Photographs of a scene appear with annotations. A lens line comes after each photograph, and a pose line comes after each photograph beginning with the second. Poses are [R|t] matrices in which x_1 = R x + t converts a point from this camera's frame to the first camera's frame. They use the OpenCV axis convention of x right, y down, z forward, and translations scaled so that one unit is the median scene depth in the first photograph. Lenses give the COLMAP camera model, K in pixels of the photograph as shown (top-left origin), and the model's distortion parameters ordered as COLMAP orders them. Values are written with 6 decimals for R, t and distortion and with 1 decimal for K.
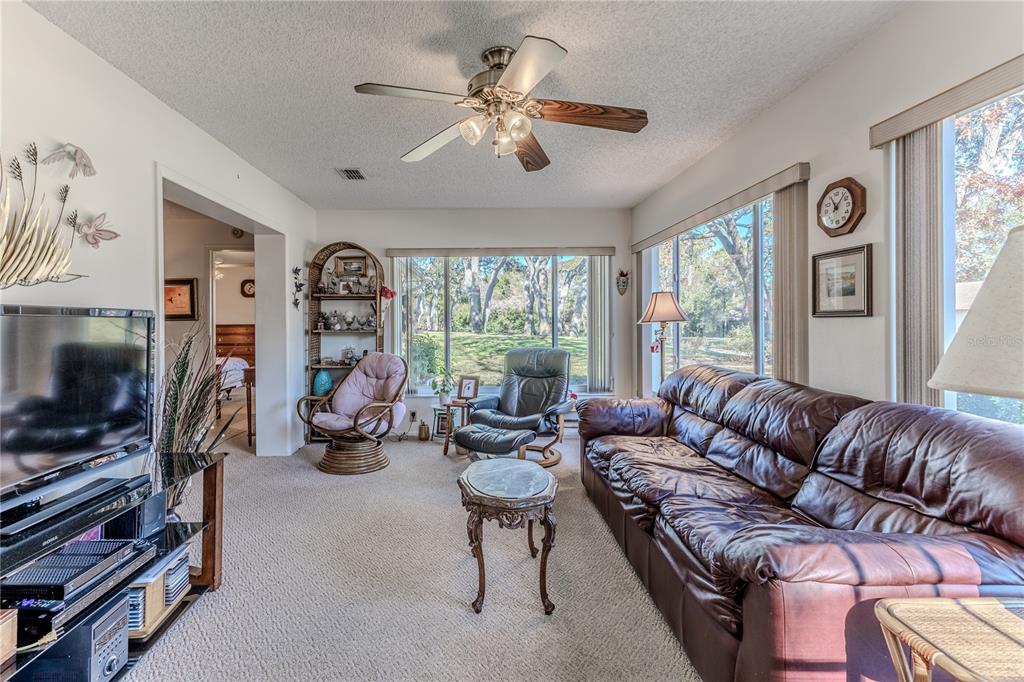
lens RADIAL K [[446.4, 0, 477.2], [0, 446.4, 318.2], [0, 0, 1]] dist [0.010757, -0.000630]
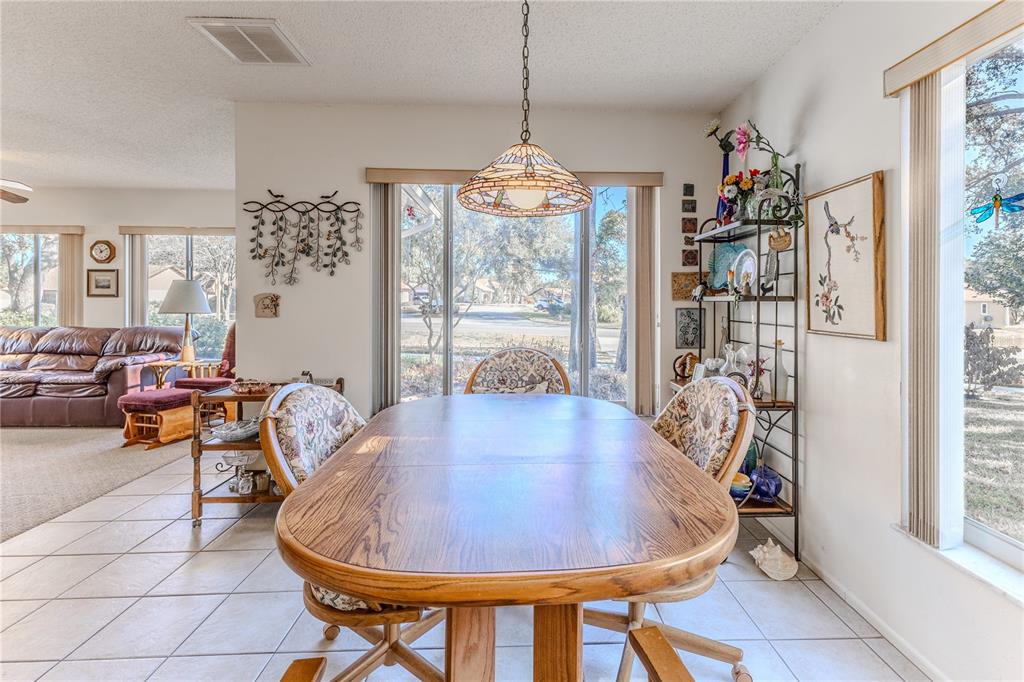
lens RADIAL K [[446.4, 0, 532.5], [0, 446.4, 303.3], [0, 0, 1]] dist [0.010757, -0.000630]
pose [[-0.071213, -0.009438, 0.997416, -1.934185], [-0.012873, 0.999881, 0.008542, -0.019906], [-0.997378, -0.012232, -0.071326, -1.234869]]
